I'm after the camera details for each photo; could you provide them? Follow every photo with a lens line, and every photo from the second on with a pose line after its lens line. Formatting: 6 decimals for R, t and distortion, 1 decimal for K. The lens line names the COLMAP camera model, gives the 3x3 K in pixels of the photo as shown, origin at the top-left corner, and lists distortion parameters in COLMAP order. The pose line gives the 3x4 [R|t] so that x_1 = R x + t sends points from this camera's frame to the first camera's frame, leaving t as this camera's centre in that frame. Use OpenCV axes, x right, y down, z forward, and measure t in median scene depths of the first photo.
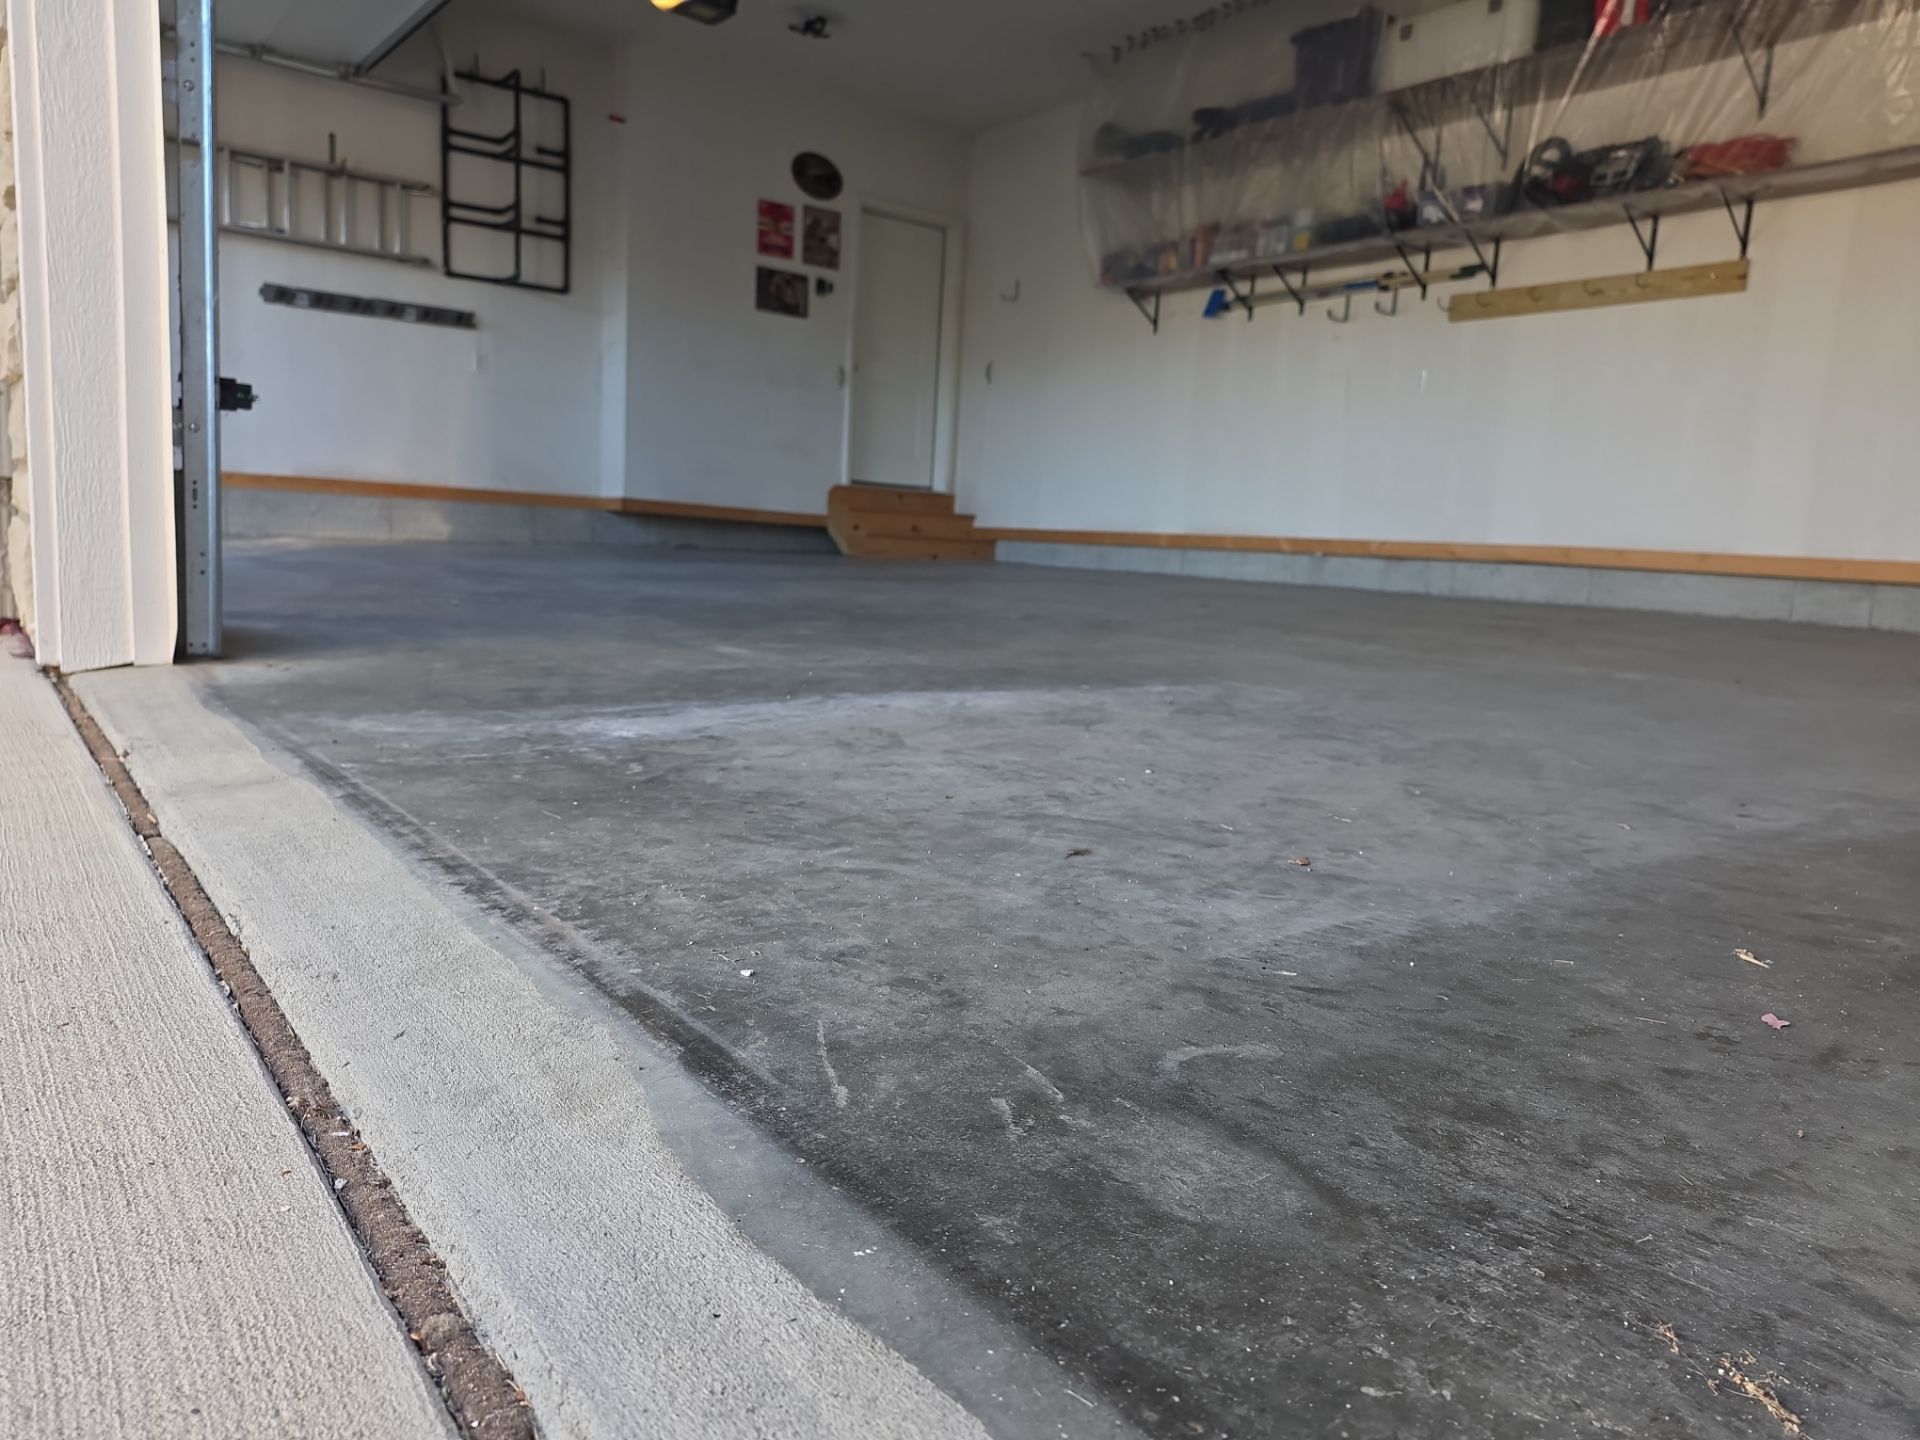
lens RADIAL K [[1304.2, 0, 968.6], [0, 1304.2, 733.1], [0, 0, 1]] dist [0.004088, 0.010453]
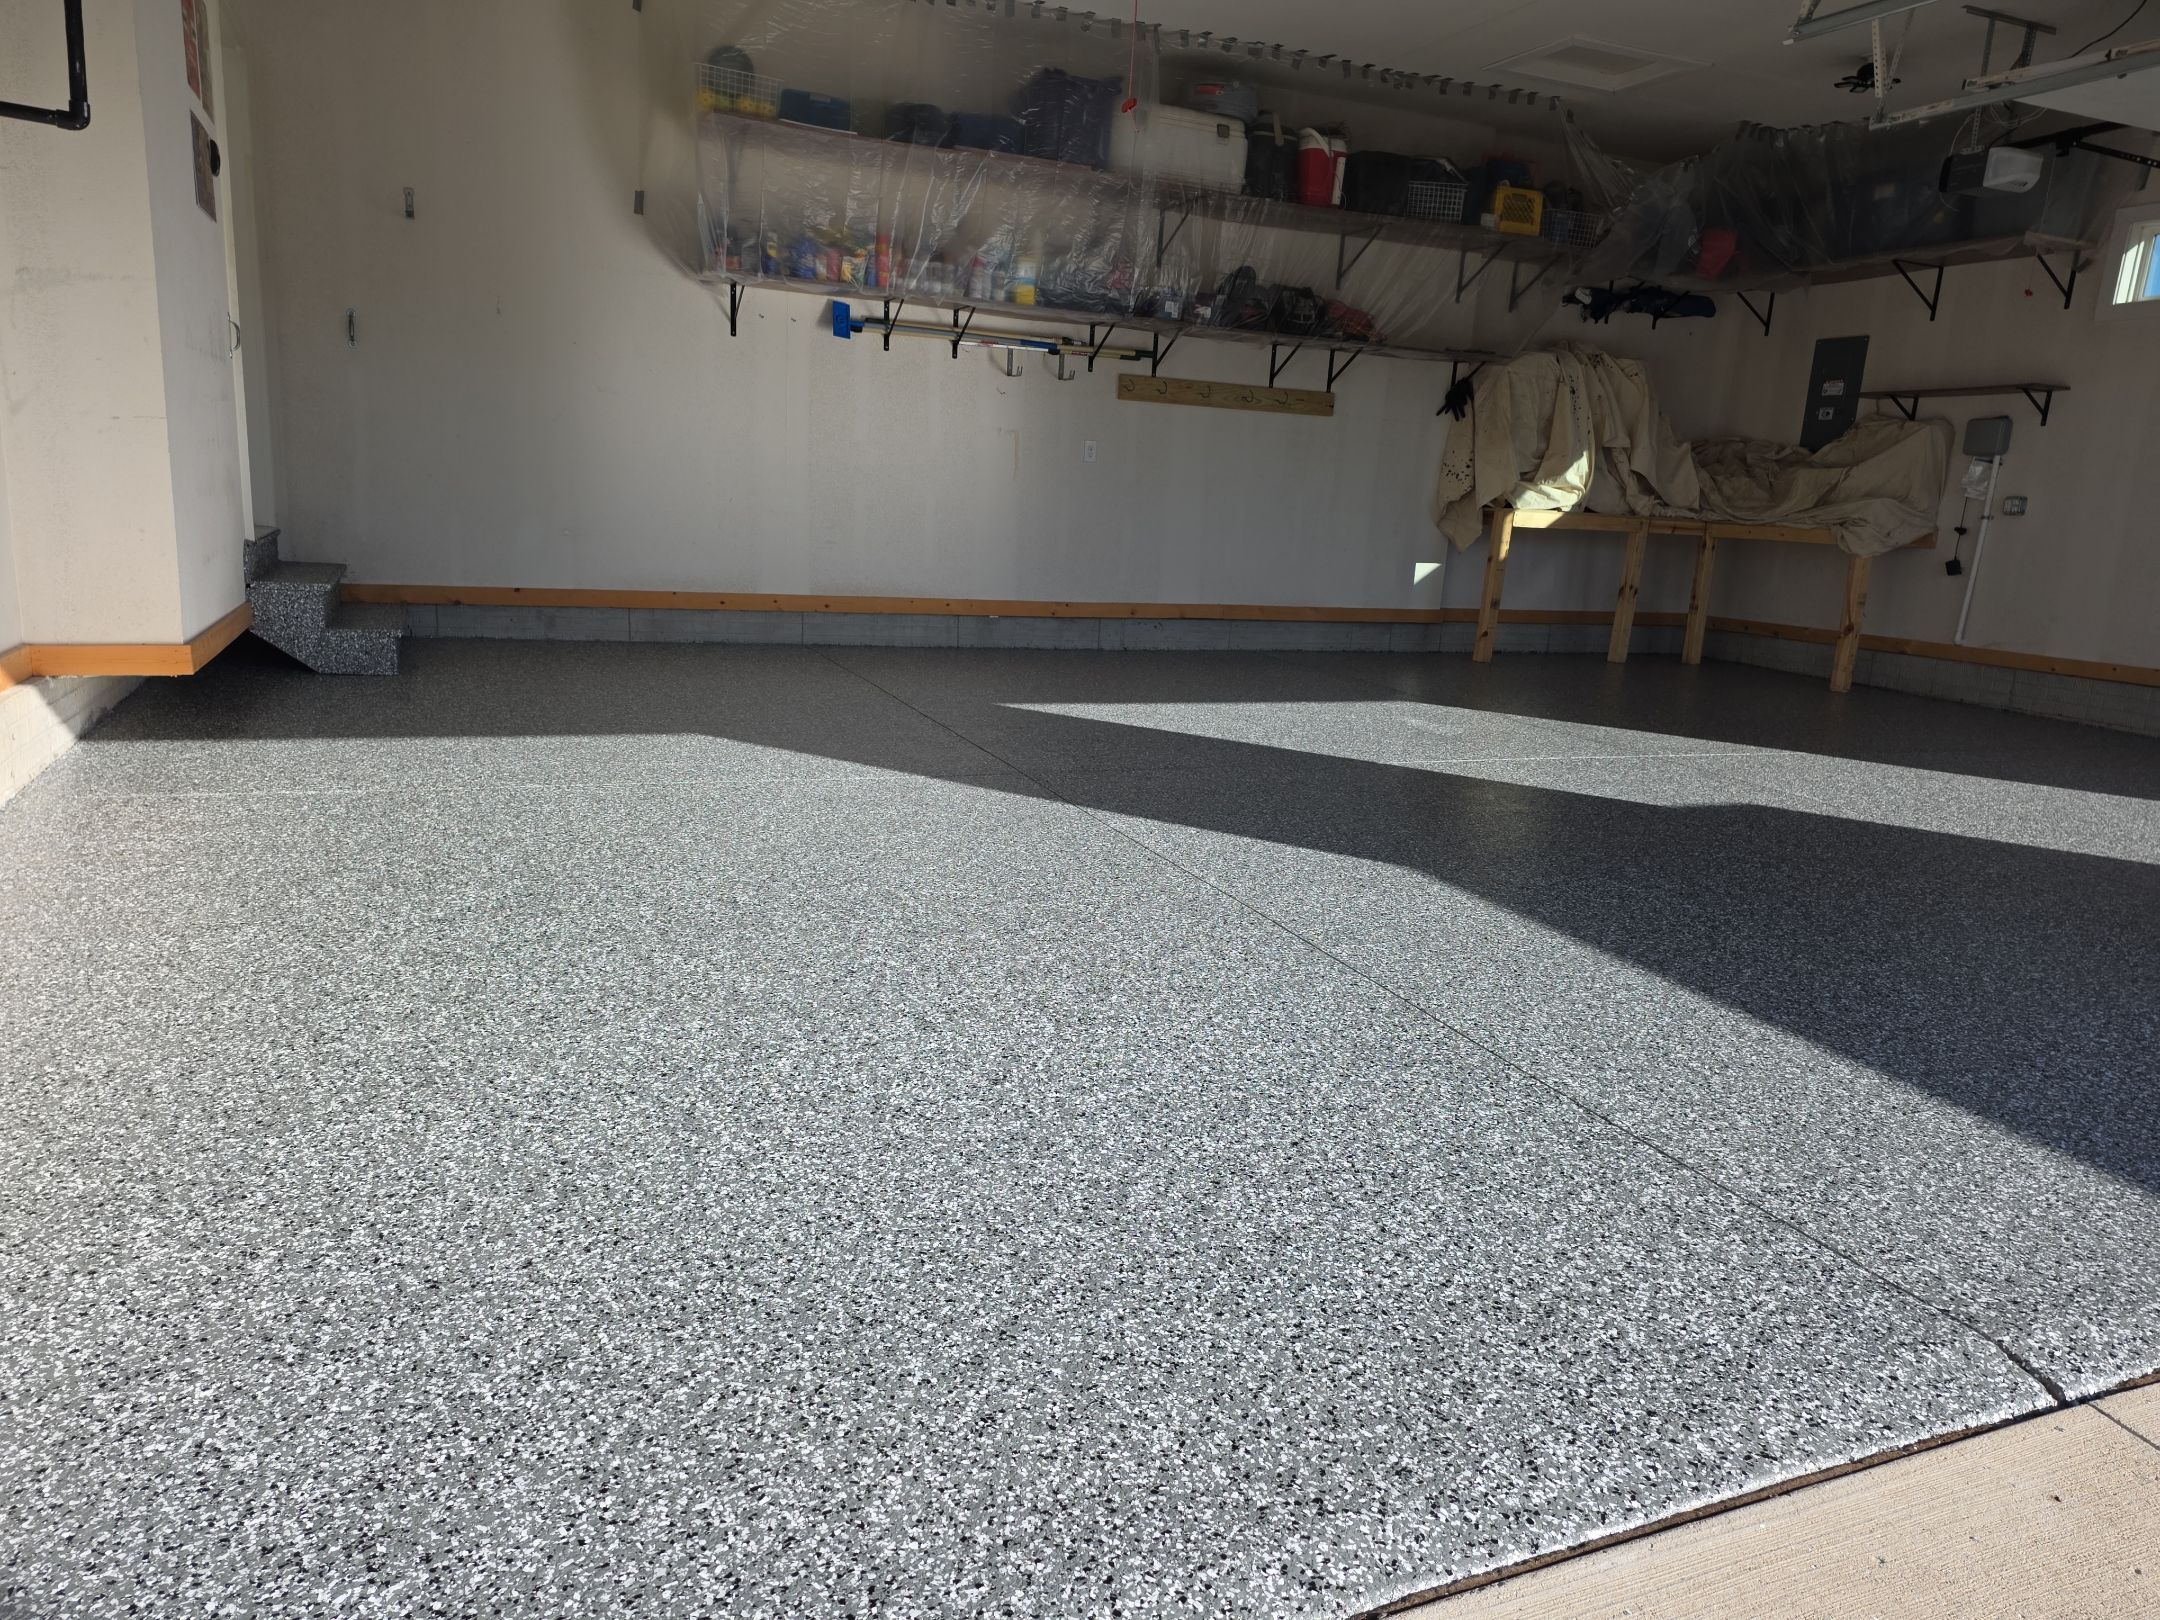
lens RADIAL K [[1468.4, 0, 1062.1], [0, 1468.4, 812.1], [0, 0, 1]] dist [0.171238, -0.297332]
pose [[0.250817, -0.240354, 0.937721, -0.826097], [0.102985, 0.969813, 0.221034, -0.243265], [-0.962541, 0.041132, 0.267999, 0.683465]]
